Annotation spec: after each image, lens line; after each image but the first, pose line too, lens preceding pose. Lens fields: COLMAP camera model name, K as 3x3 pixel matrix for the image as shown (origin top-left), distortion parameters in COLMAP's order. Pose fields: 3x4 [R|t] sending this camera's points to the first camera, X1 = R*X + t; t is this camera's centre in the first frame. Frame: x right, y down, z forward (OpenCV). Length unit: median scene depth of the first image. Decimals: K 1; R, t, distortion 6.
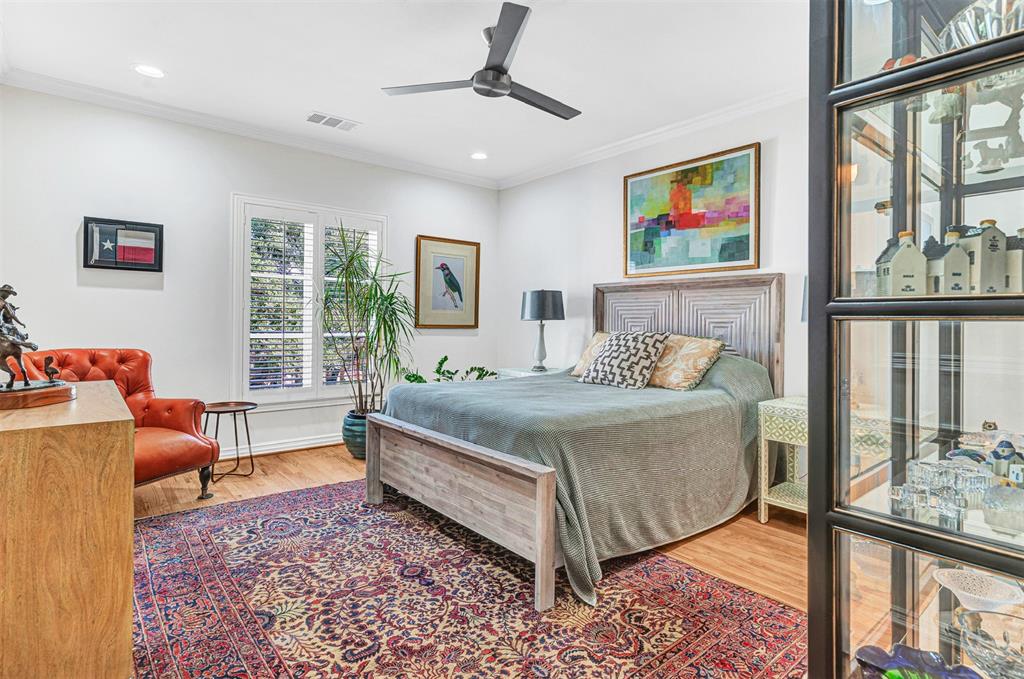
lens RADIAL K [[522.7, 0, 513.5], [0, 522.7, 334.3], [0, 0, 1]] dist [0.007415, 0.001189]
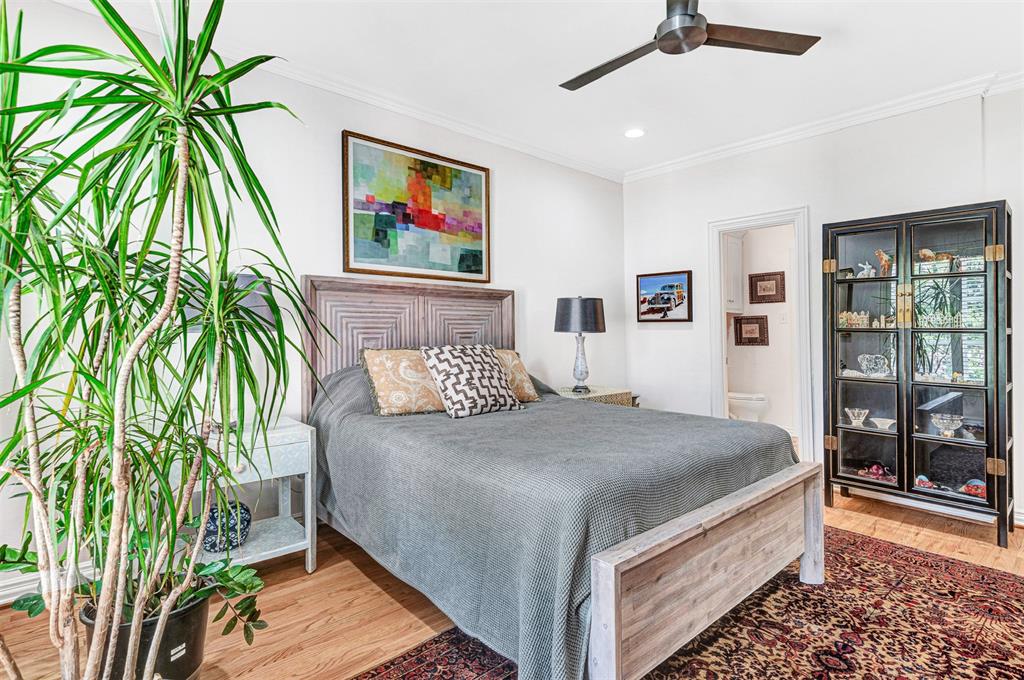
lens RADIAL K [[522.7, 0, 514.3], [0, 522.7, 330.4], [0, 0, 1]] dist [0.007415, 0.001189]
pose [[-0.039084, -0.006623, 0.999214, -0.621436], [0.027005, 0.999606, 0.007682, -0.033993], [-0.998871, 0.027284, -0.038889, 0.979002]]
